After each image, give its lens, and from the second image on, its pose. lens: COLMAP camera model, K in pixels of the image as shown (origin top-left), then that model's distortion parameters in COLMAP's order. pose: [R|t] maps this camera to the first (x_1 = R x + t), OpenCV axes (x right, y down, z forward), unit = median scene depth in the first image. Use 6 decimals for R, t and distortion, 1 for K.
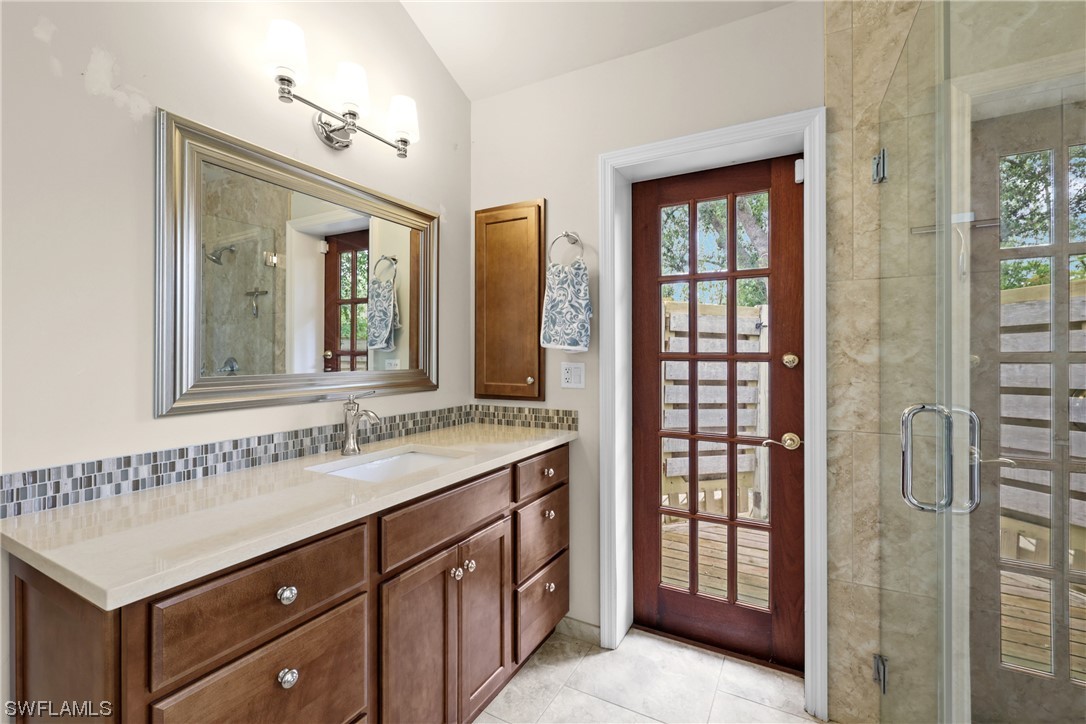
lens RADIAL K [[471.9, 0, 544.4], [0, 471.9, 351.3], [0, 0, 1]] dist [-0.001538, -0.000468]
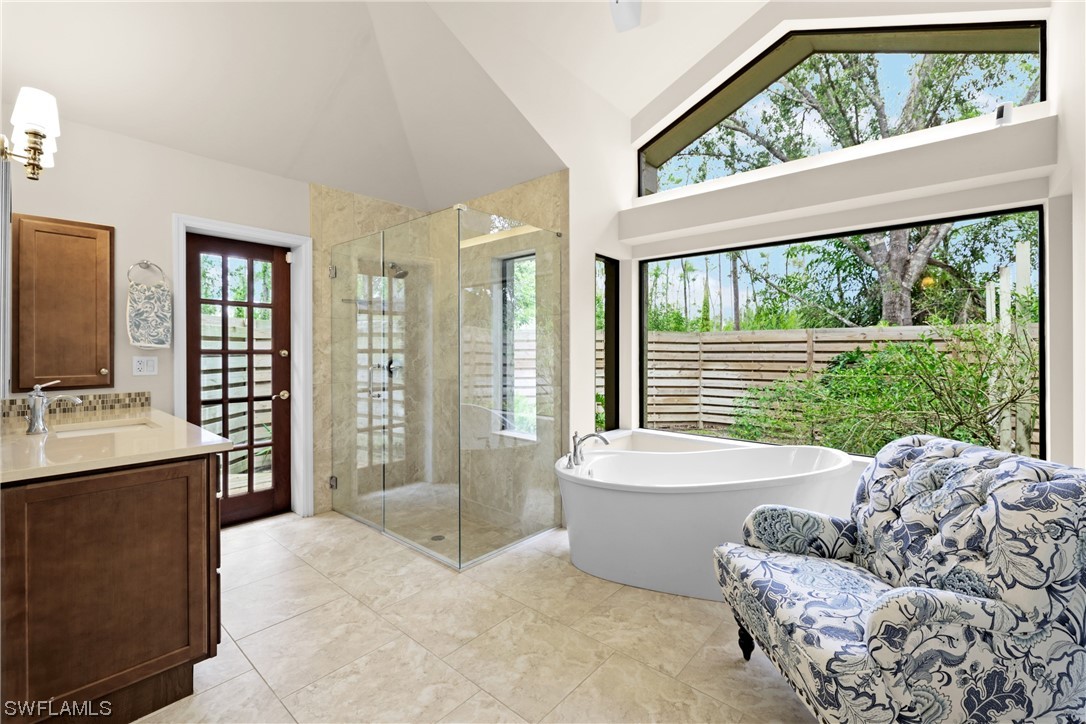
lens RADIAL K [[471.9, 0, 544.4], [0, 471.9, 351.3], [0, 0, 1]] dist [-0.001538, -0.000468]
pose [[0.208766, -0.001416, 0.977965, -1.070455], [-0.000564, 0.999999, 0.001568, 0.006395], [-0.977965, -0.000879, 0.208765, -0.420668]]
